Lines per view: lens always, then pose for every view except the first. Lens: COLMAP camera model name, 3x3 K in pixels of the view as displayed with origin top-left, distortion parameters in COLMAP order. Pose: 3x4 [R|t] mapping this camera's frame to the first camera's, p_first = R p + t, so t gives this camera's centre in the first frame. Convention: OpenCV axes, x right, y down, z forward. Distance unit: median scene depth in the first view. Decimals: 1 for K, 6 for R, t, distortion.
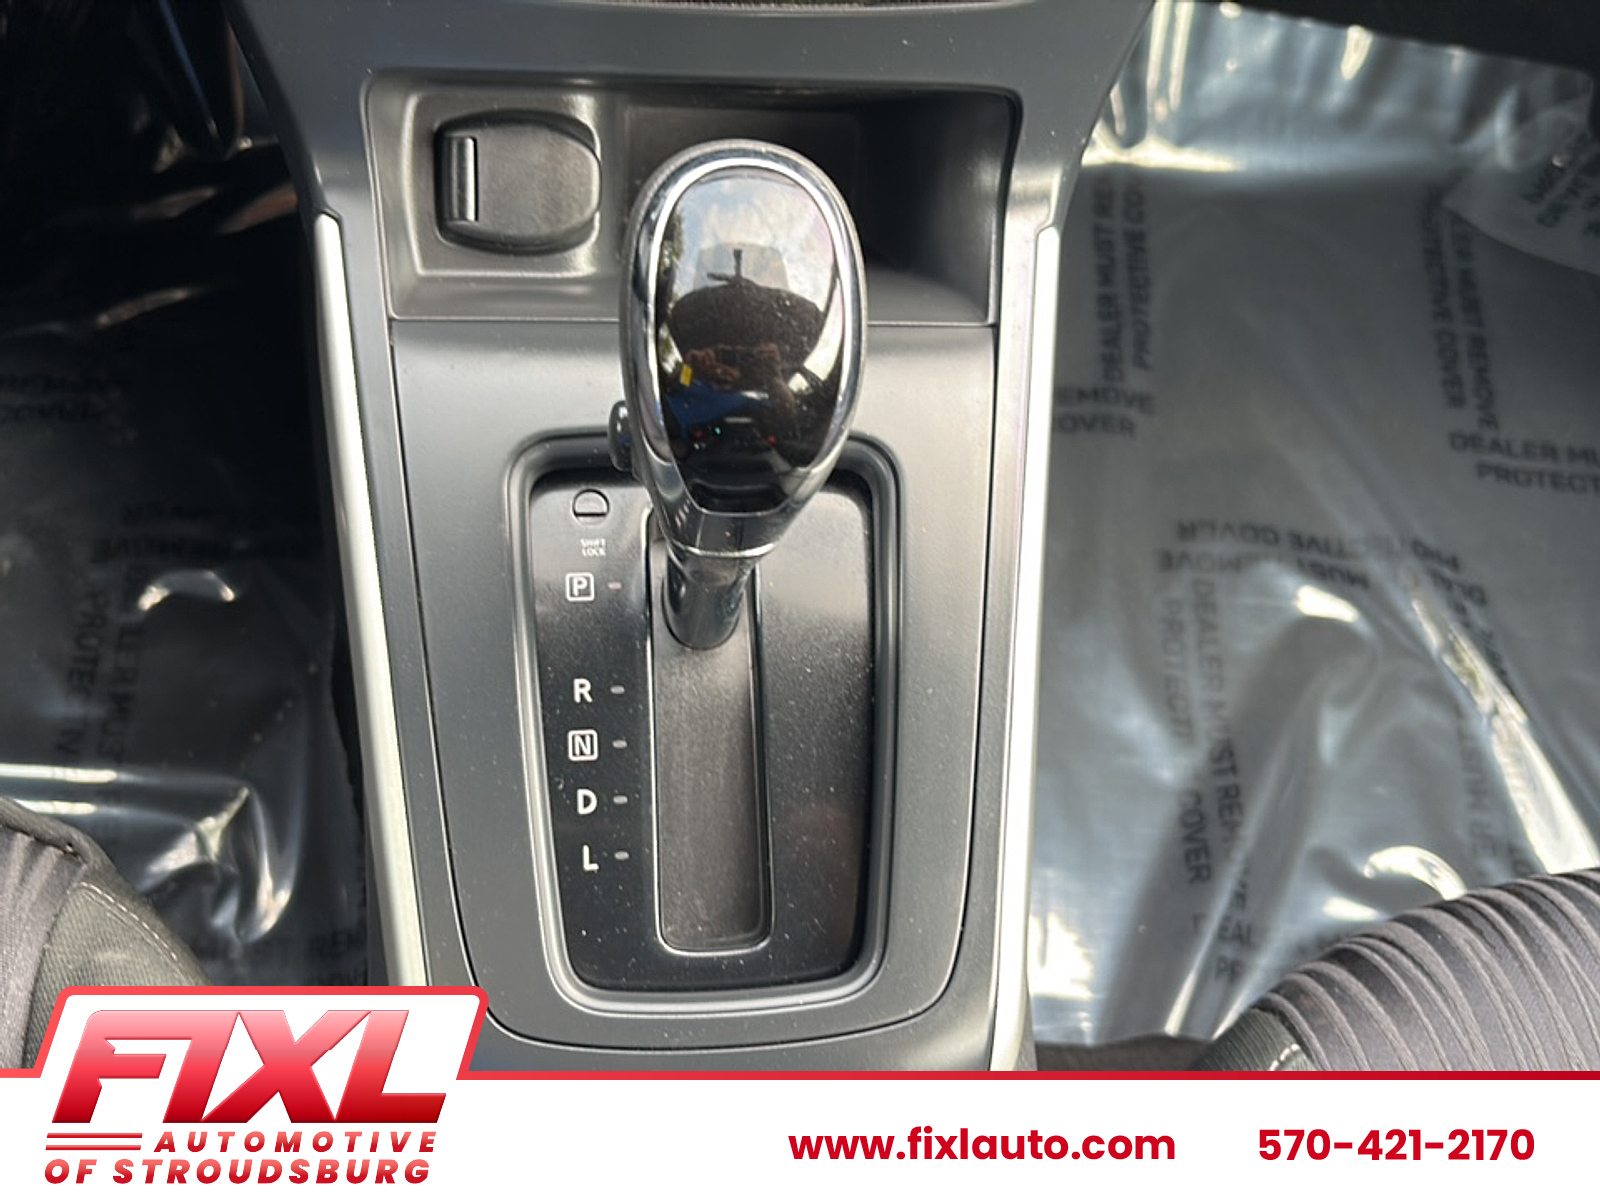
lens RADIAL K [[1477.6, 0, 800.0], [0, 1477.6, 600.0], [0, 0, 1]] dist [0.102875, -0.274195]
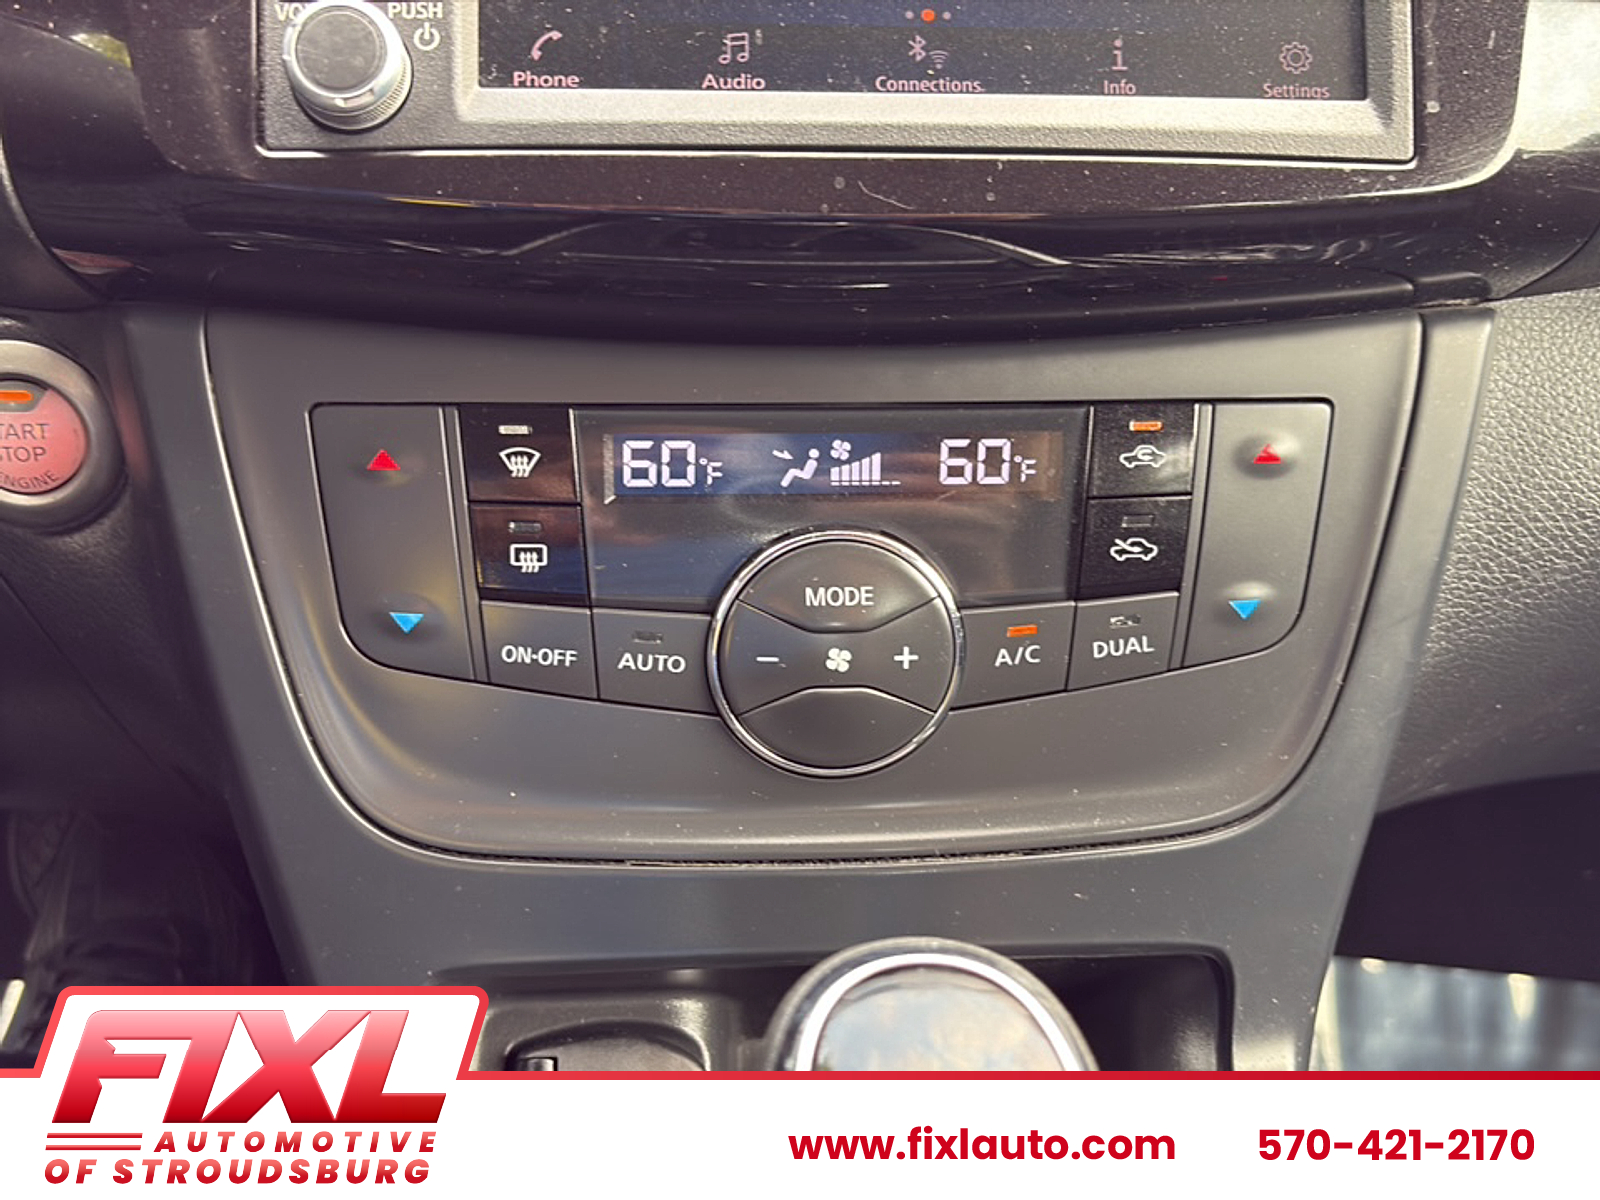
lens RADIAL K [[1477.6, 0, 800.0], [0, 1477.6, 600.0], [0, 0, 1]] dist [0.102875, -0.274195]
pose [[0.995777, -0.086293, -0.031344, -0.039401], [0.046118, 0.765351, -0.641959, 0.022905], [0.079386, 0.637802, 0.766098, 0.231625]]
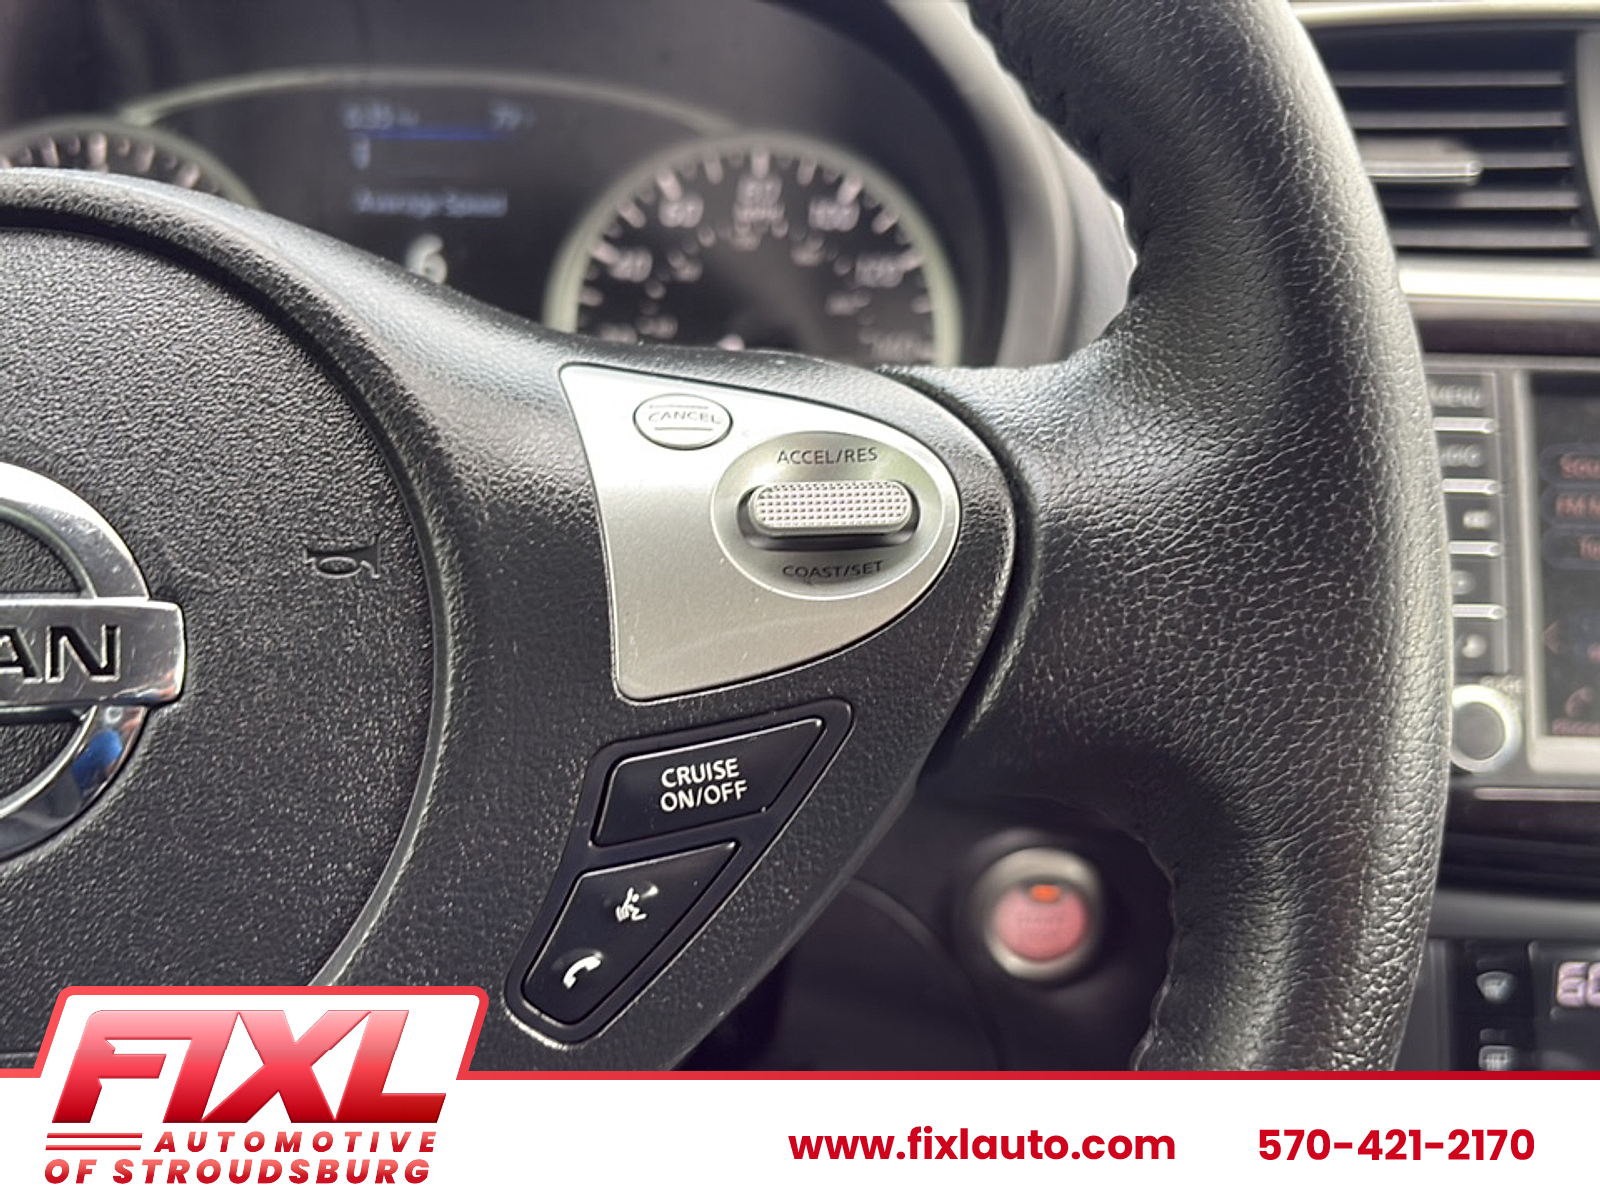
lens RADIAL K [[1477.6, 0, 800.0], [0, 1477.6, 600.0], [0, 0, 1]] dist [0.102875, -0.274195]
pose [[0.995237, -0.058758, -0.077786, -0.544174], [-0.011654, 0.720498, -0.693359, -0.019999], [0.096785, 0.690963, 0.716381, -0.151701]]
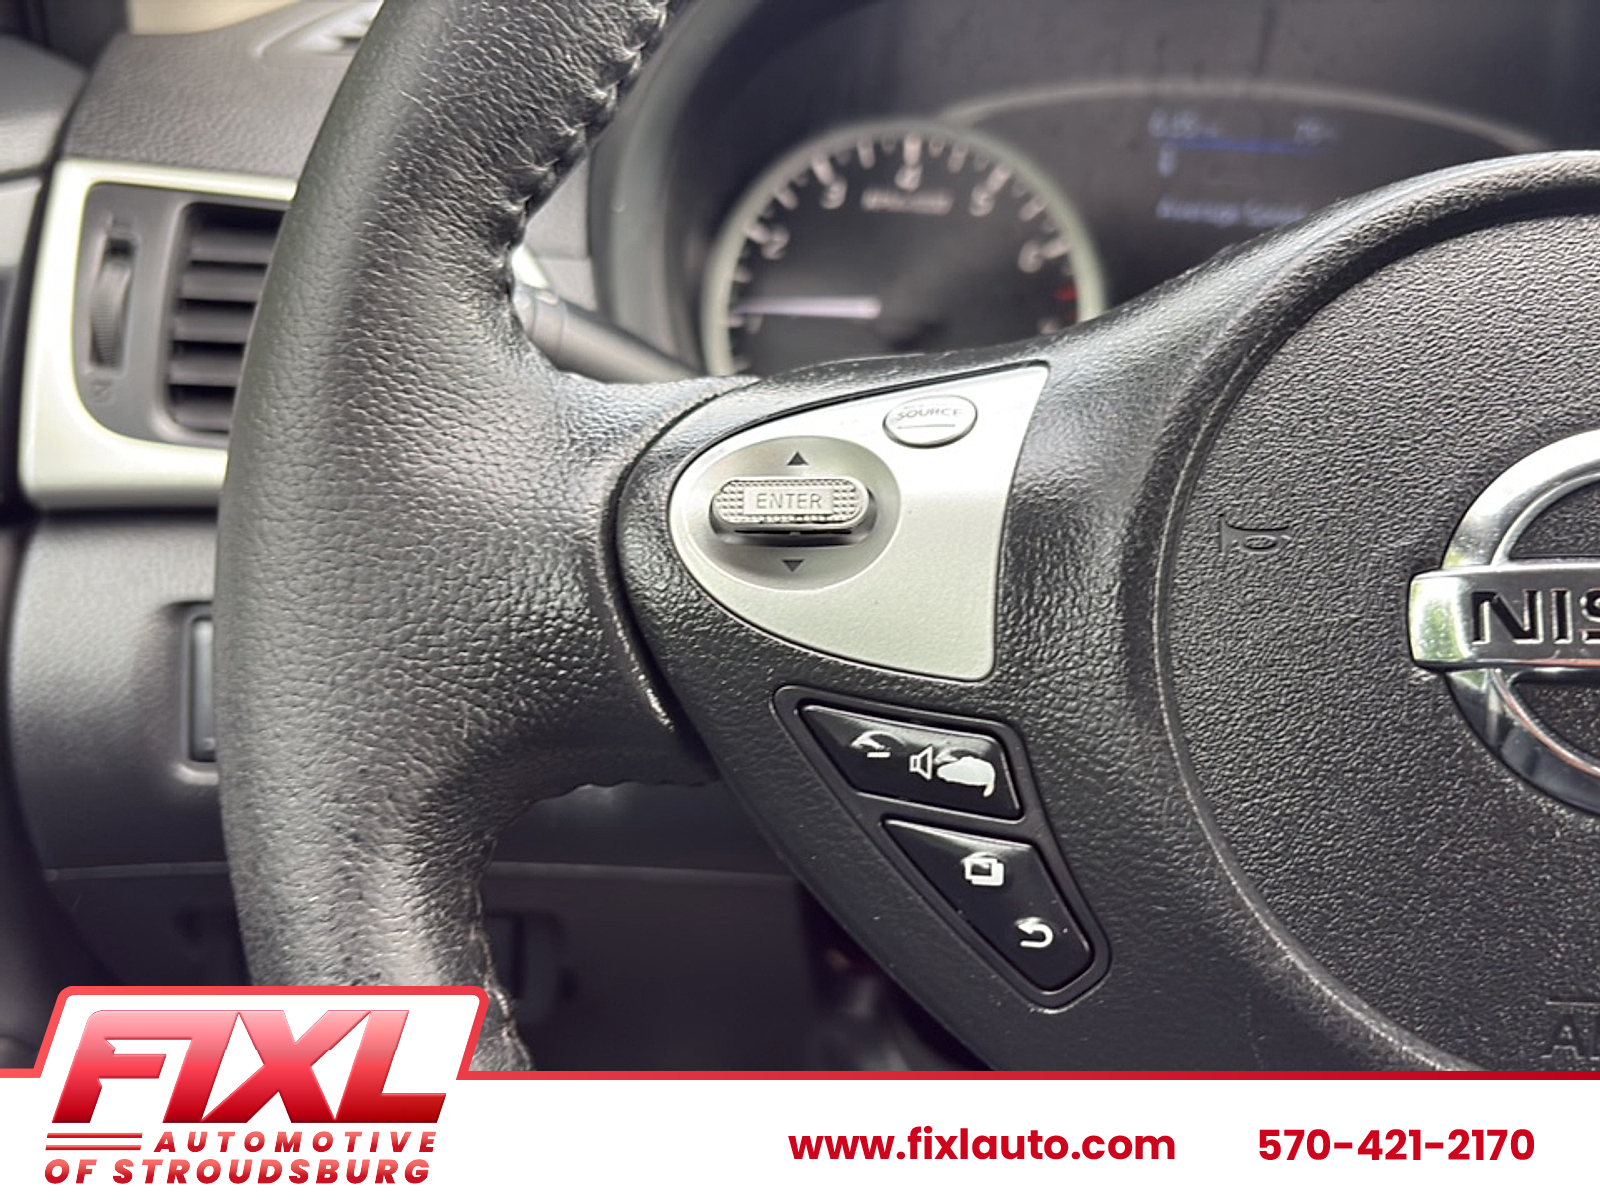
lens RADIAL K [[1477.6, 0, 800.0], [0, 1477.6, 600.0], [0, 0, 1]] dist [0.102875, -0.274195]
pose [[0.985706, -0.008967, -0.168238, -1.029722], [-0.113304, 0.703750, -0.701354, 0.035426], [0.124687, 0.710391, 0.692674, -0.201195]]
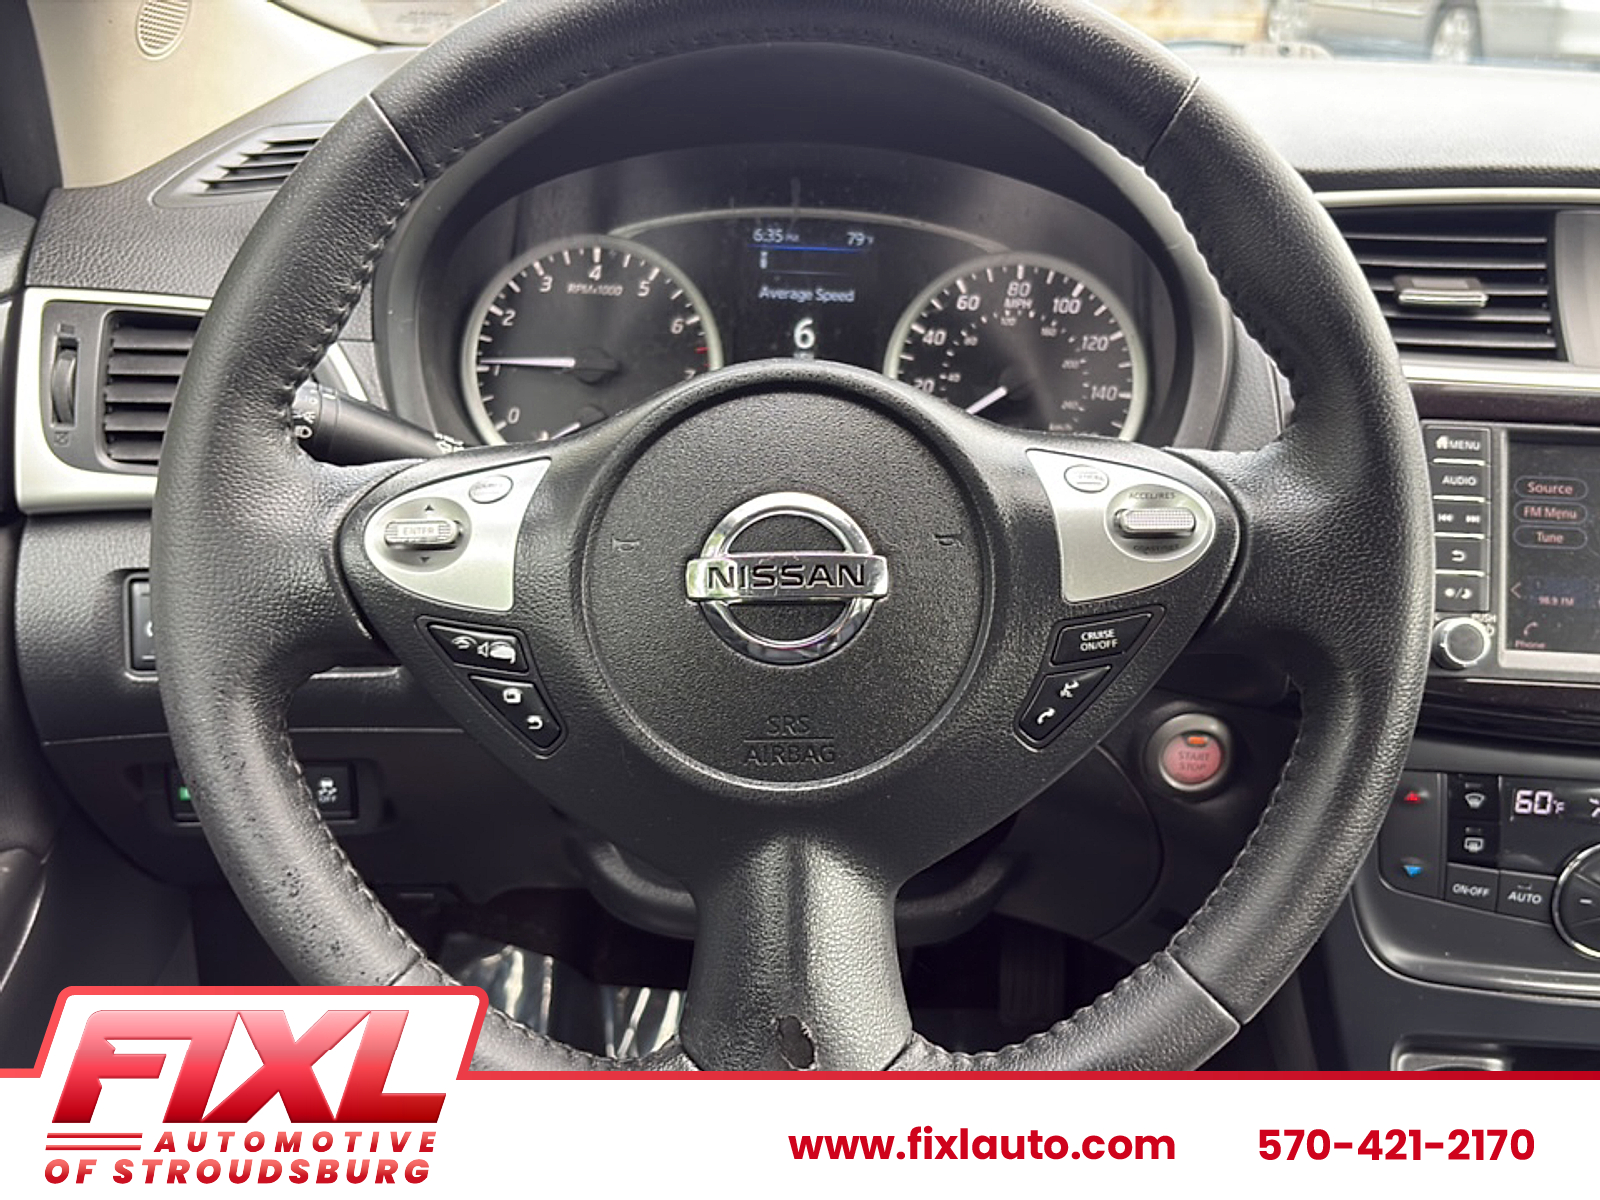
lens RADIAL K [[1477.6, 0, 800.0], [0, 1477.6, 600.0], [0, 0, 1]] dist [0.102875, -0.274195]
pose [[0.992902, -0.028841, -0.115383, -0.708892], [-0.055520, 0.745563, -0.664118, 0.415220], [0.105179, 0.665810, 0.738670, -0.630118]]
